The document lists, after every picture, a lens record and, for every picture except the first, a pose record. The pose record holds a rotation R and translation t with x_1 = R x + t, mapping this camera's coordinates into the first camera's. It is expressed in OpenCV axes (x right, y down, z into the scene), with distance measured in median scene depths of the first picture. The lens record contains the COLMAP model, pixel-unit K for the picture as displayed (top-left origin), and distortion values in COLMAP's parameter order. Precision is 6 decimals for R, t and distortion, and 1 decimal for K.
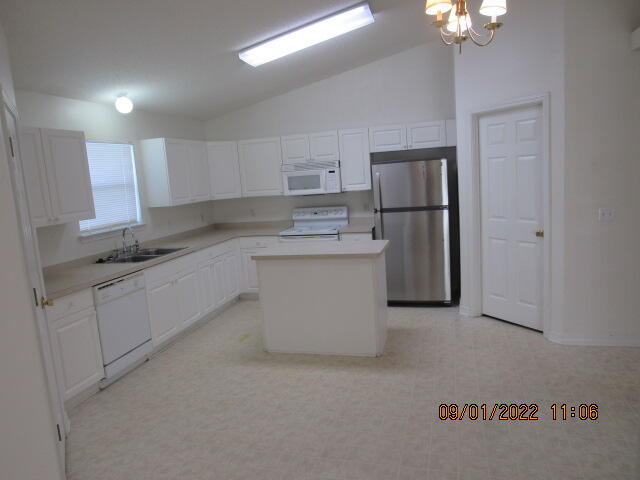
lens RADIAL K [[456.3, 0, 320.6], [0, 456.3, 235.5], [0, 0, 1]] dist [-0.020502, 0.000473]
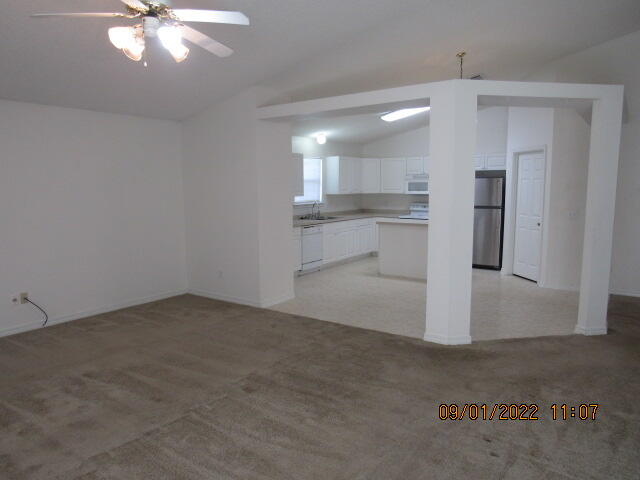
lens RADIAL K [[456.3, 0, 322.4], [0, 456.3, 240.7], [0, 0, 1]] dist [-0.020502, 0.000473]
pose [[0.940687, 0.107258, -0.321874, 0.216360], [-0.106623, 0.994105, 0.019655, 0.091502], [0.322085, 0.015830, 0.946578, -0.740289]]
